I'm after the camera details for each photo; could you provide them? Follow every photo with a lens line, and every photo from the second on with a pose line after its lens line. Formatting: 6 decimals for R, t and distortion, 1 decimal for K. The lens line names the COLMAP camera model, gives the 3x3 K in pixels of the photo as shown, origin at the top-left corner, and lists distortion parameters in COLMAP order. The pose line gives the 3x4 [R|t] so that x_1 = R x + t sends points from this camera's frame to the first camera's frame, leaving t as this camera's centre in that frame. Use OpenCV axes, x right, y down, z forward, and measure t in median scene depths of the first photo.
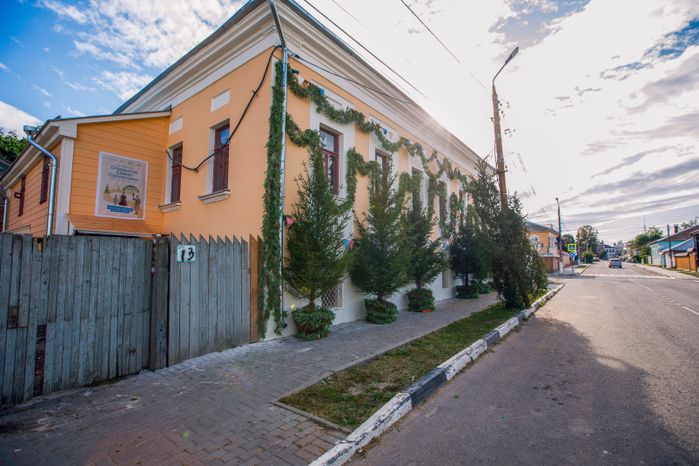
lens RADIAL K [[325.2, 0, 348.7], [0, 325.2, 228.5], [0, 0, 1]] dist [-0.002920, -0.000088]
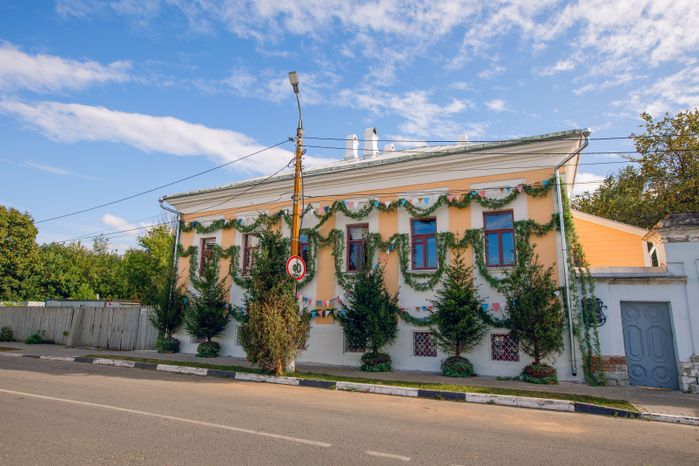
lens RADIAL K [[412.5, 0, 351.0], [0, 412.5, 251.6], [0, 0, 1]] dist [-0.056452, 0.059470]
pose [[0.210695, -0.135763, -0.968079, 1.845379], [0.068046, 0.989944, -0.124020, 0.075608], [0.975181, -0.039744, 0.217814, 1.049627]]
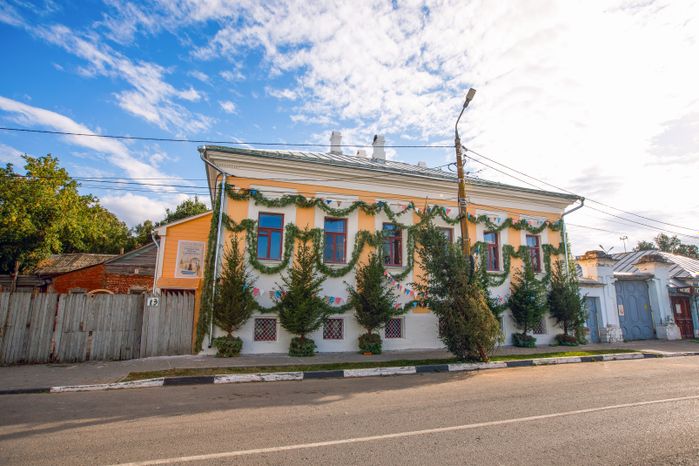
lens RADIAL K [[380.8, 0, 348.3], [0, 380.8, 233.8], [0, 0, 1]] dist [0.024116, 0.000219]
pose [[0.828046, -0.084458, -0.554262, 1.029335], [0.035779, 0.994534, -0.098093, -0.035867], [0.559517, 0.061395, 0.826542, -0.163062]]
